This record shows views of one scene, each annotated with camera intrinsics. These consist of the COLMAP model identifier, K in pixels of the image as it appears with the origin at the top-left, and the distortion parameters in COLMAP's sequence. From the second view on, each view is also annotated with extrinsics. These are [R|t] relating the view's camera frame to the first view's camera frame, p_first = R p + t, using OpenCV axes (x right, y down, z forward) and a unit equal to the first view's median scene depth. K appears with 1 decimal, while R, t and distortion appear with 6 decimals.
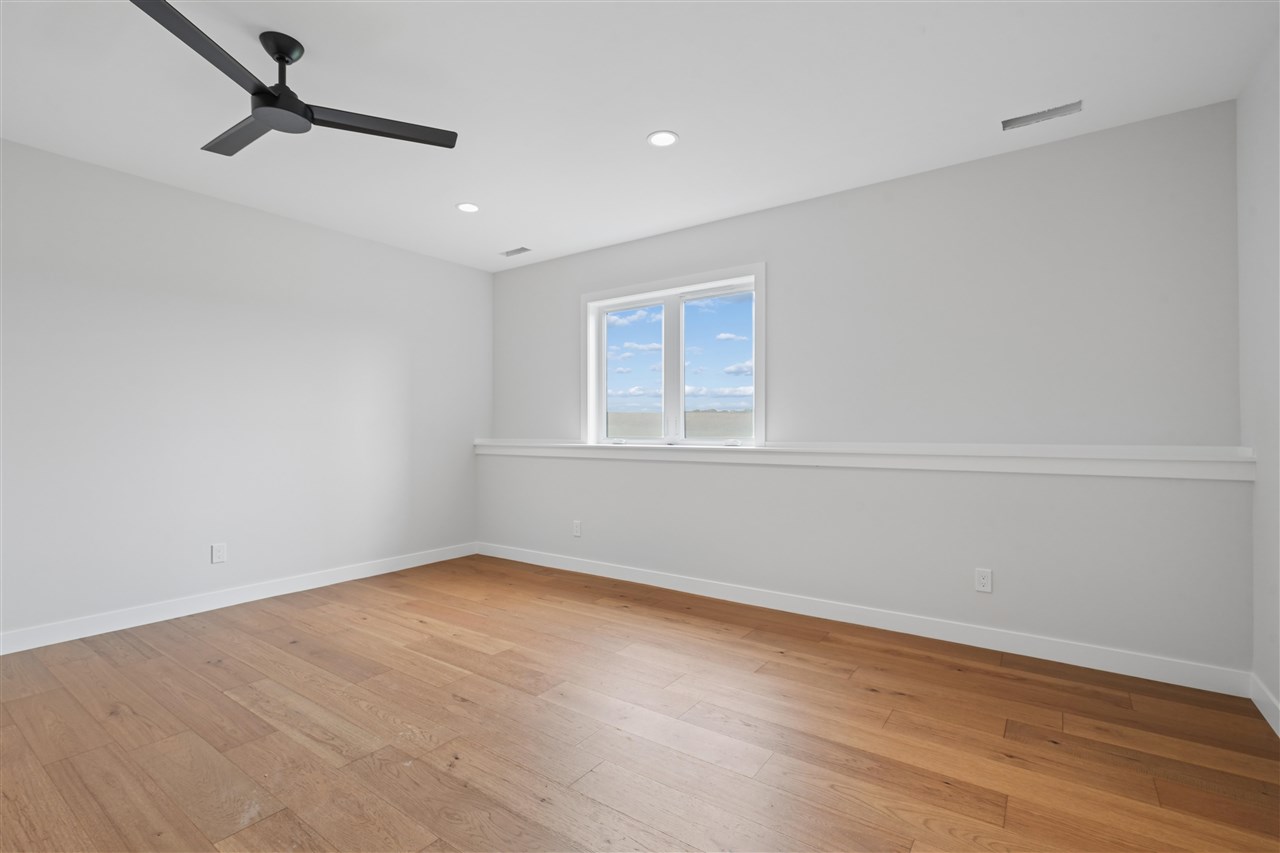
lens RADIAL K [[576.0, 0, 642.5], [0, 576.0, 429.6], [0, 0, 1]] dist [-0.002394, 0.001001]
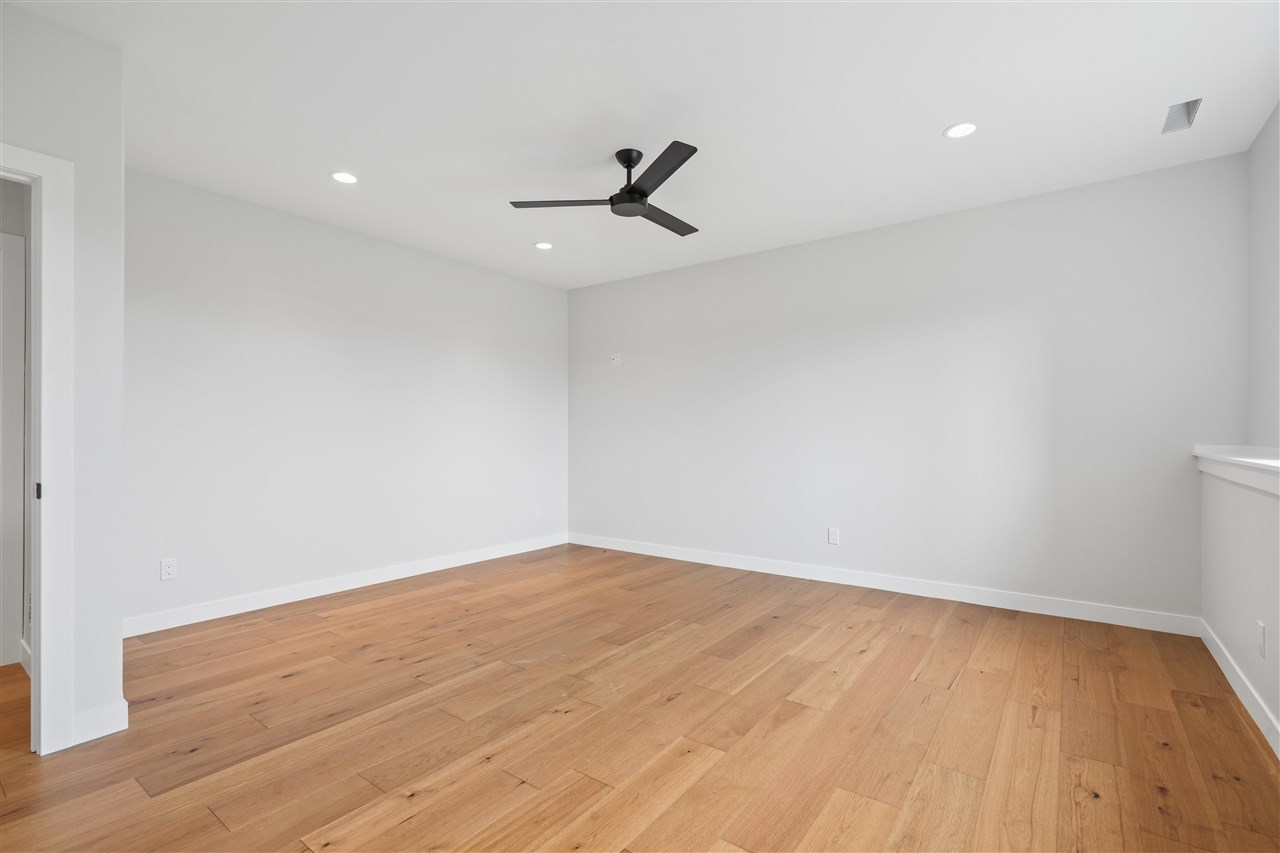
lens RADIAL K [[576.0, 0, 642.5], [0, 576.0, 429.6], [0, 0, 1]] dist [-0.002394, 0.001001]
pose [[-0.012299, -0.006912, -0.999900, 0.550973], [0.006919, 0.999952, -0.006998, 0.000626], [0.999900, -0.007004, -0.012250, 0.750330]]
